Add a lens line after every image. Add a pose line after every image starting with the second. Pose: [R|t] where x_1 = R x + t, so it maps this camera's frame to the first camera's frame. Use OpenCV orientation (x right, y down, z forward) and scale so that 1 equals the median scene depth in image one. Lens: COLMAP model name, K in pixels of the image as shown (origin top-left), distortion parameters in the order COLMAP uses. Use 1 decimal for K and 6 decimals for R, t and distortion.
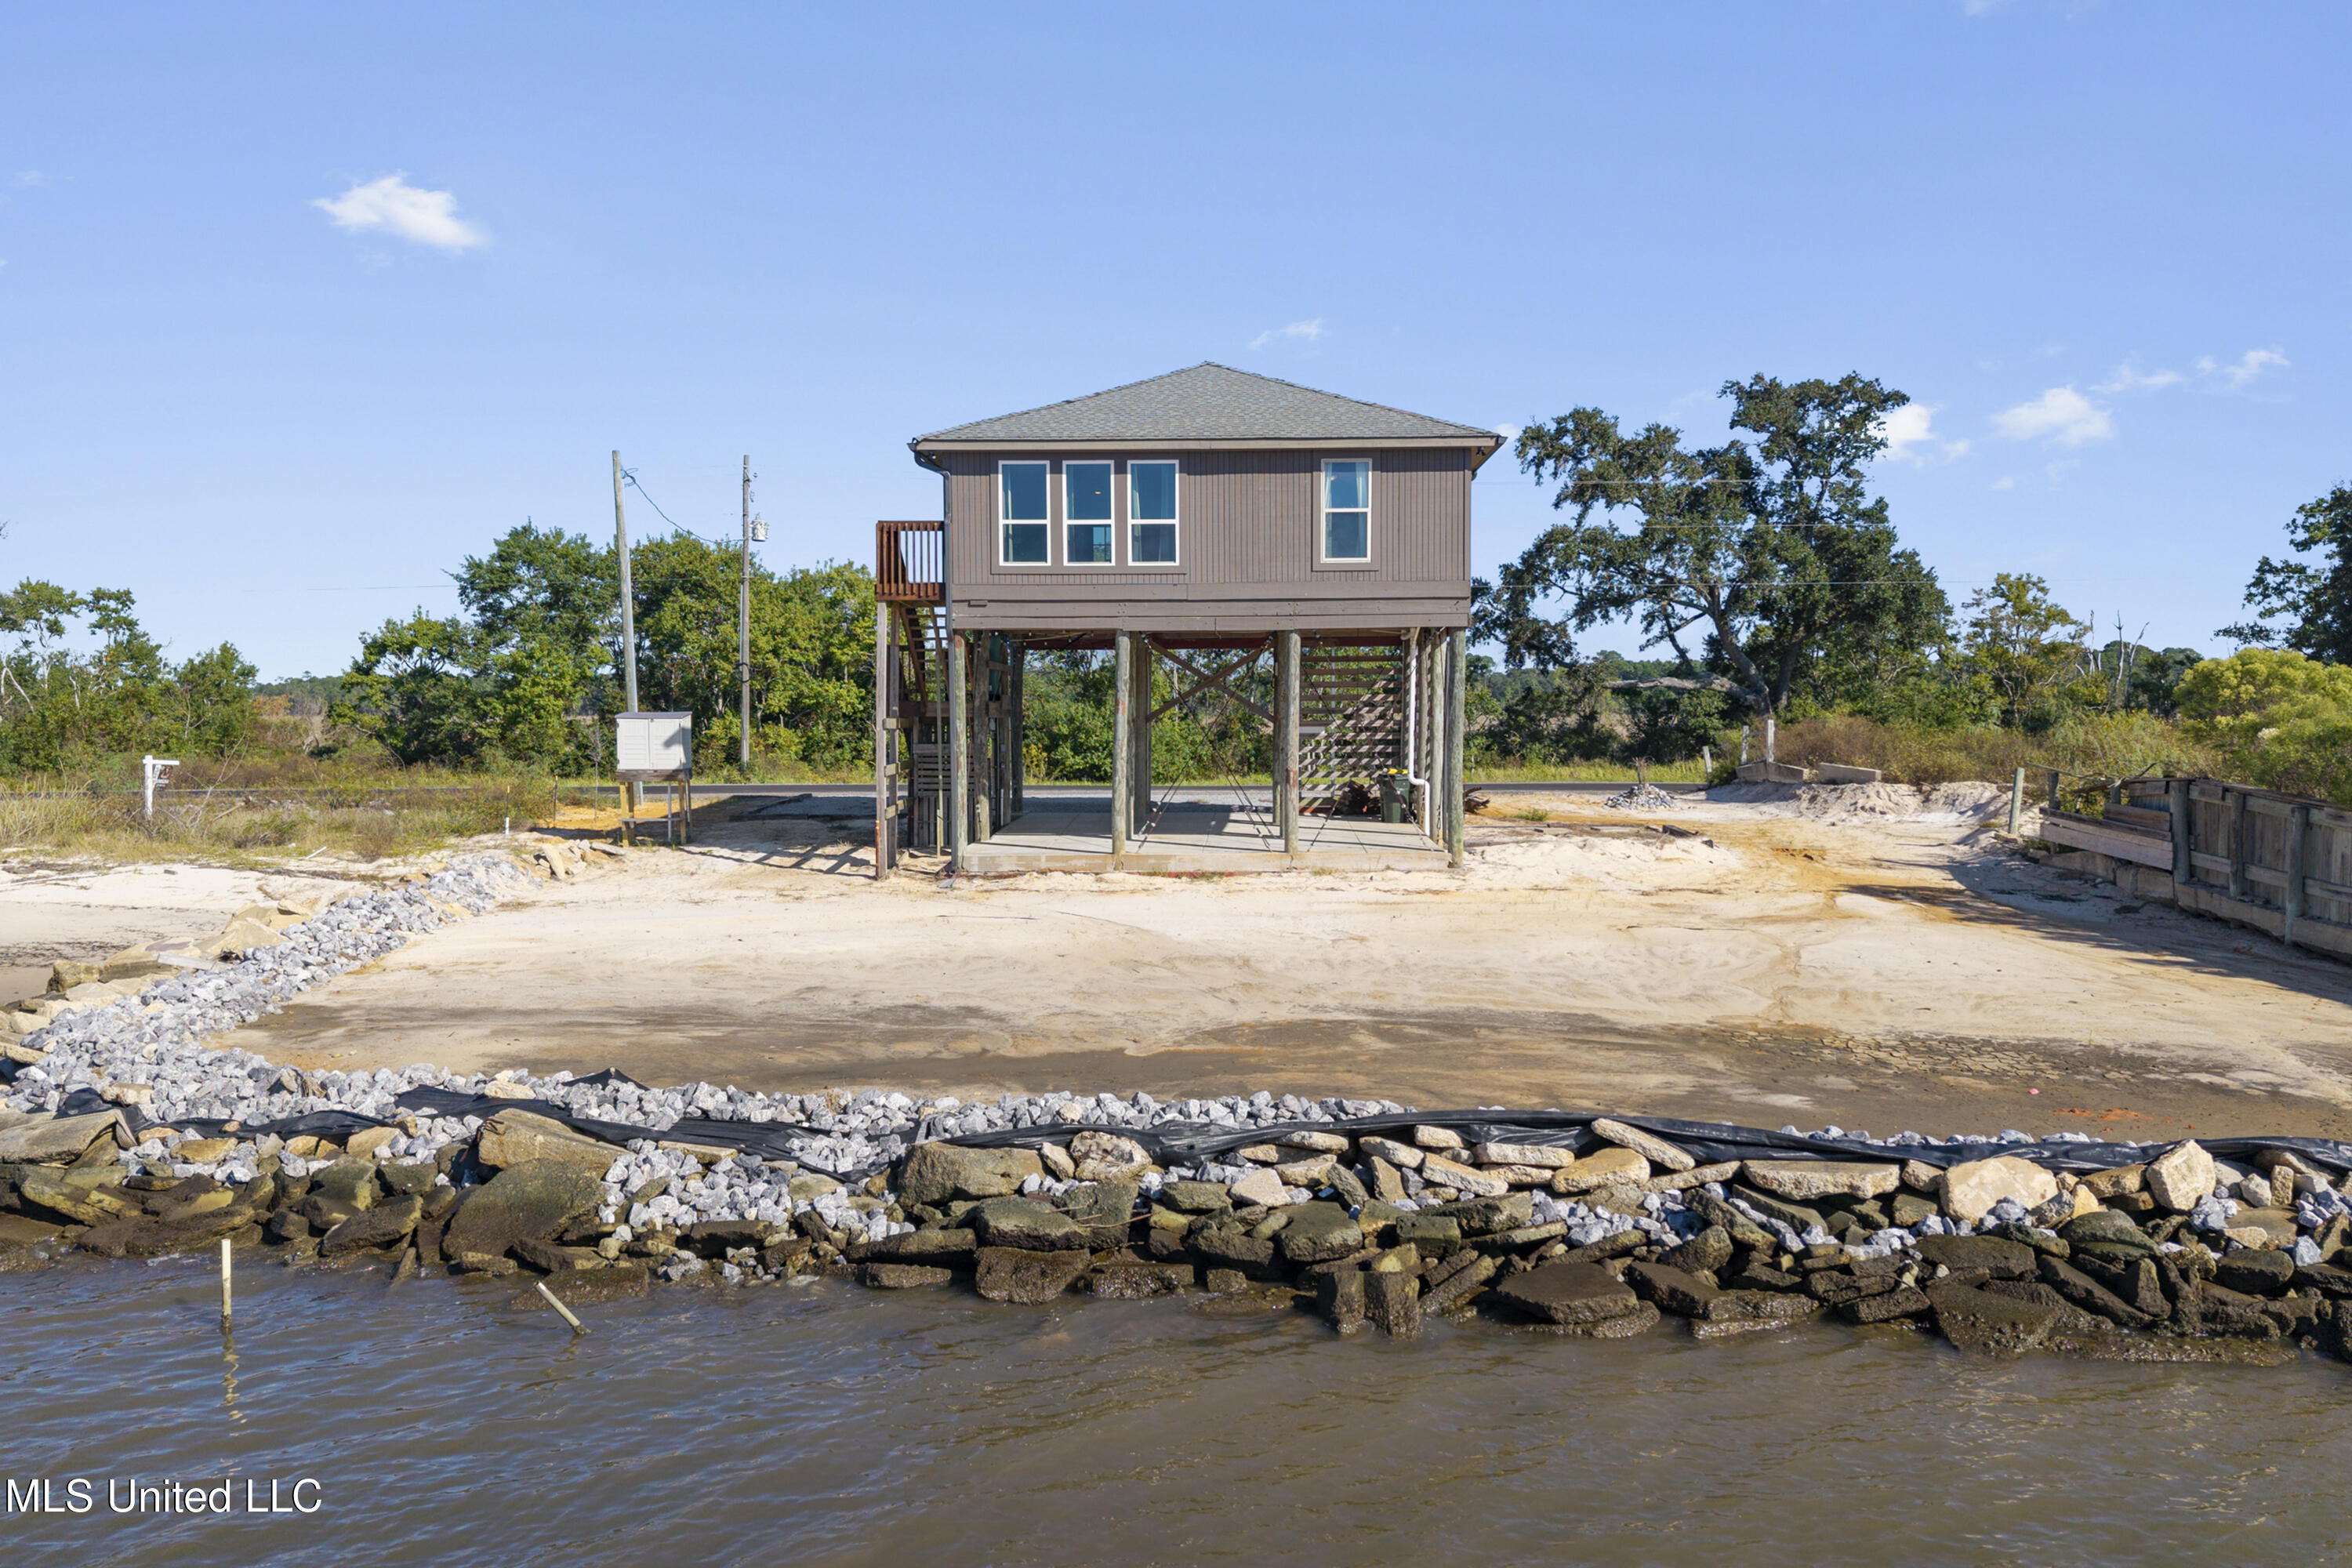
lens RADIAL K [[1630.8, 0, 1183.4], [0, 1630.8, 779.0], [0, 0, 1]] dist [-0.018383, 0.004636]
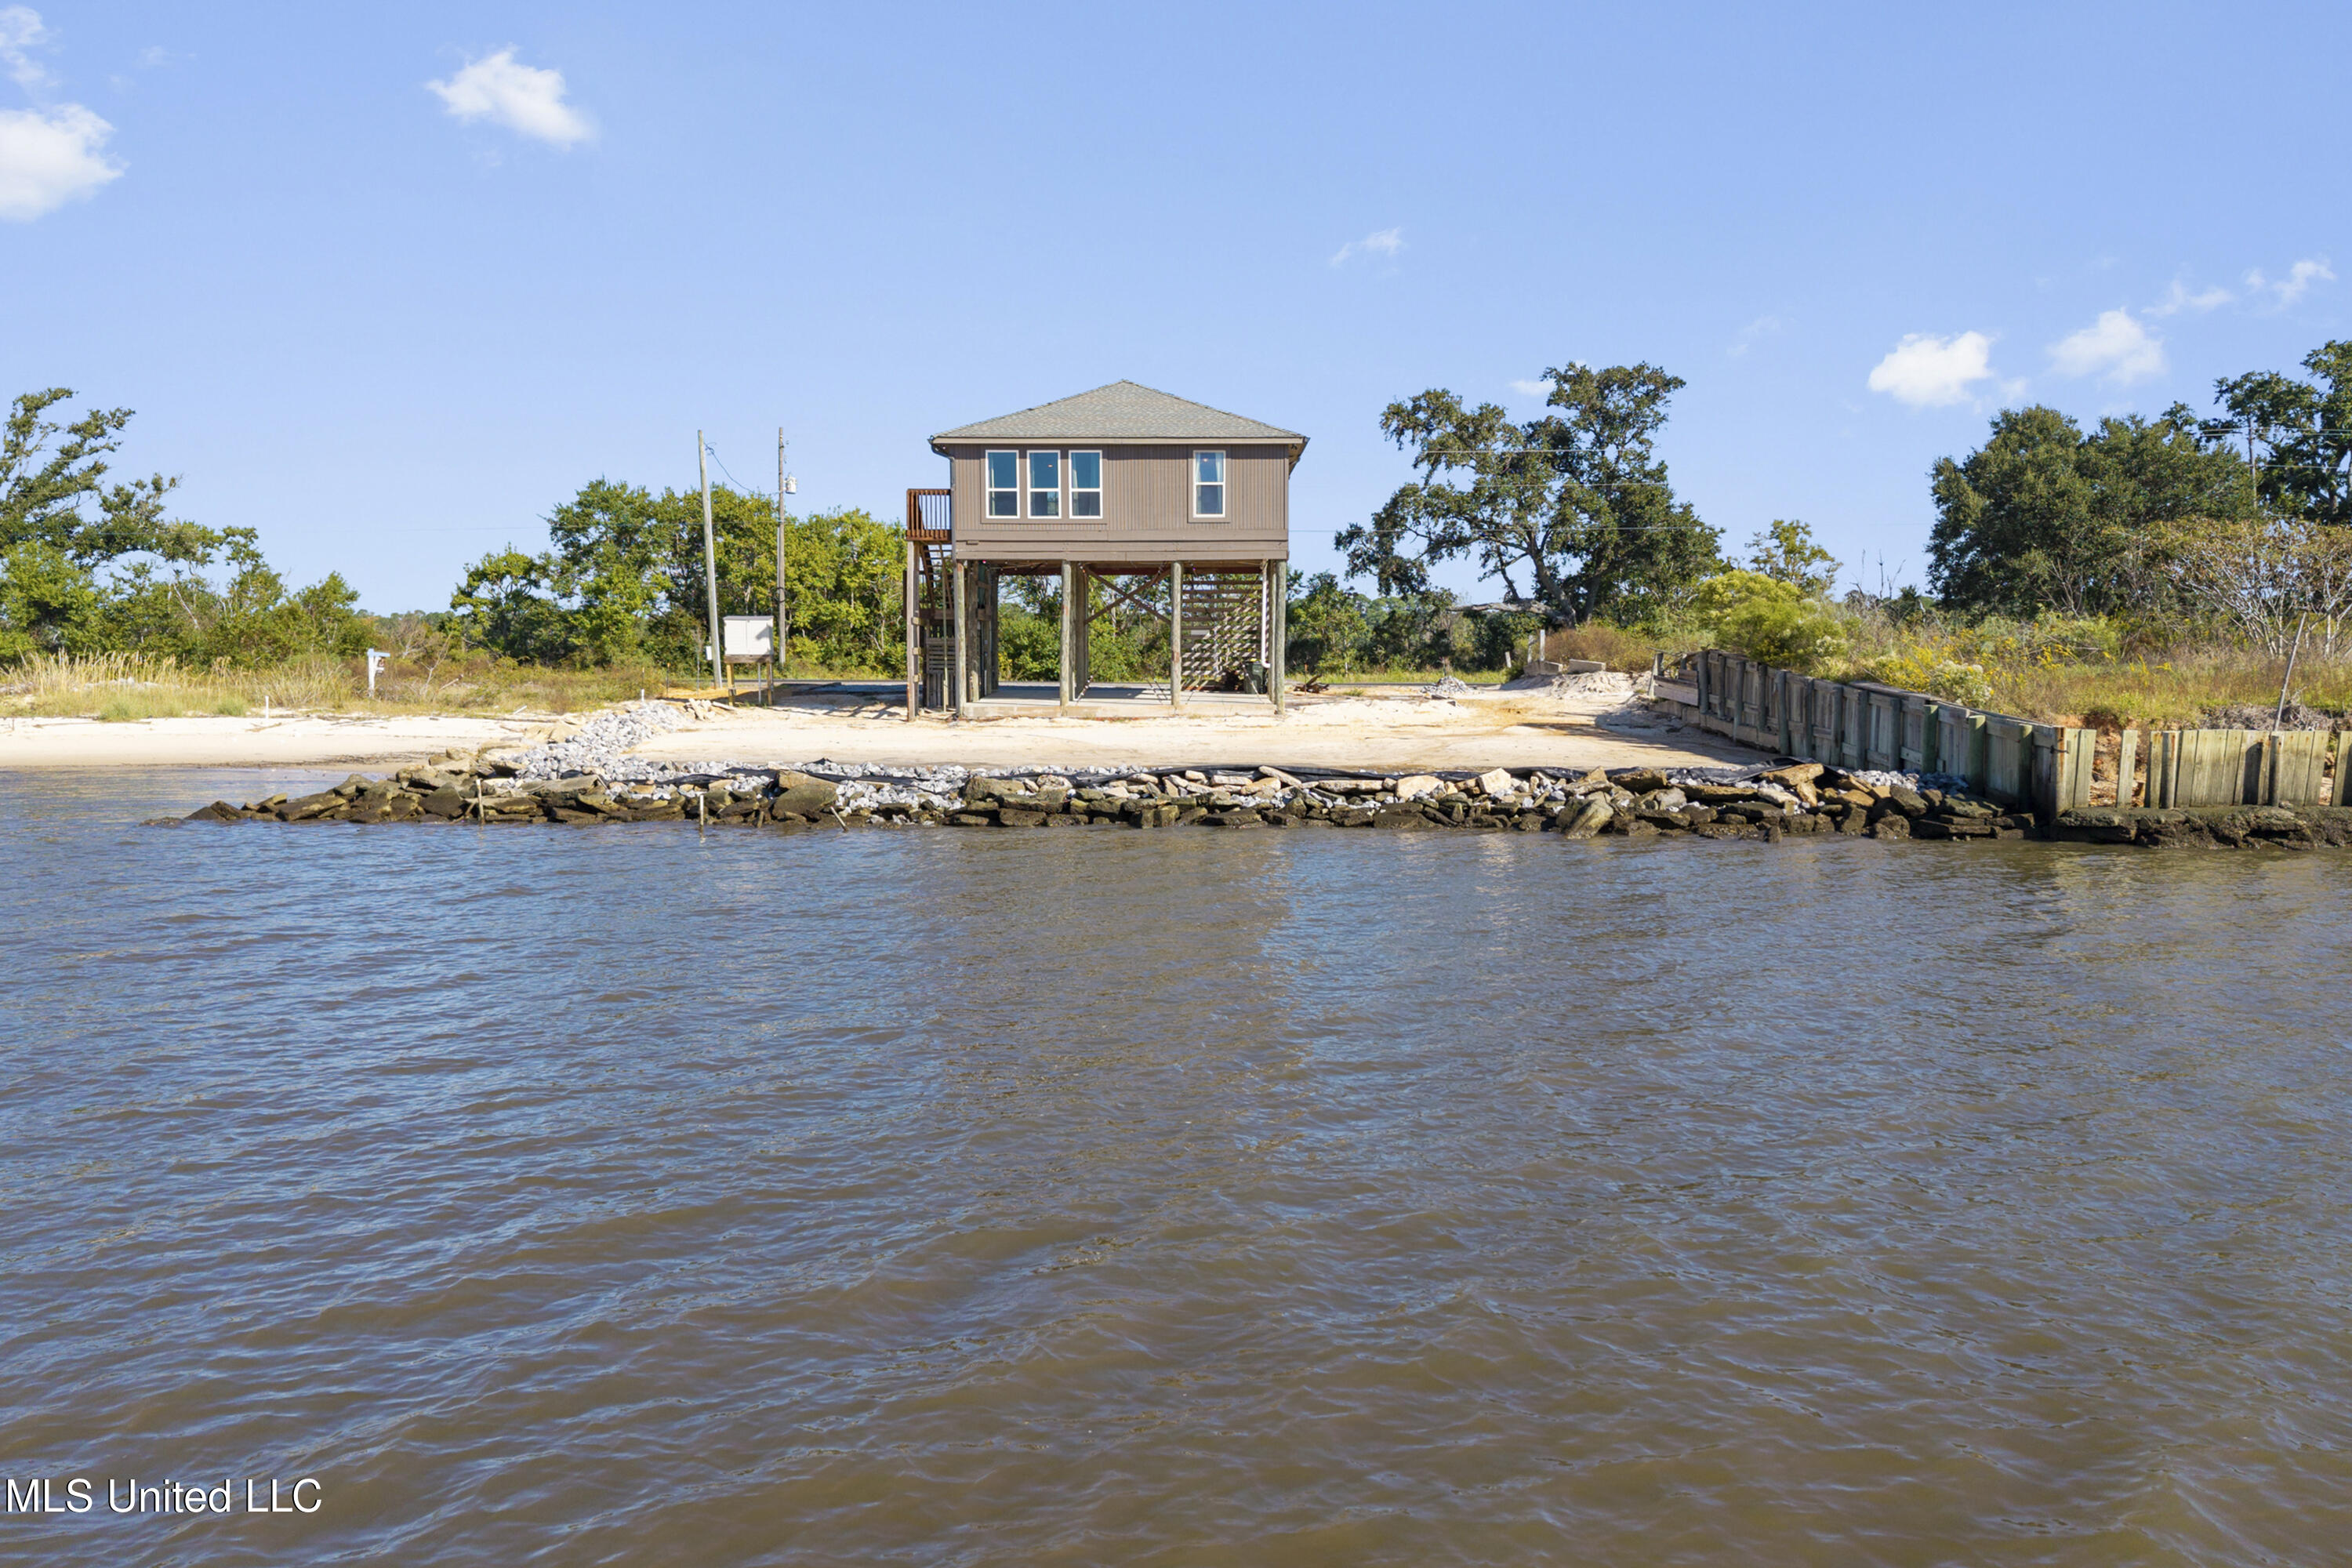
lens RADIAL K [[1645.0, 0, 1181.0], [0, 1645.0, 787.0], [0, 0, 1]] dist [0.003571, -0.015354]
pose [[0.999707, -0.000374, 0.024194, 0.028234], [-0.000603, 0.999184, 0.040382, 0.050606], [-0.024189, -0.040384, 0.998891, -0.479720]]
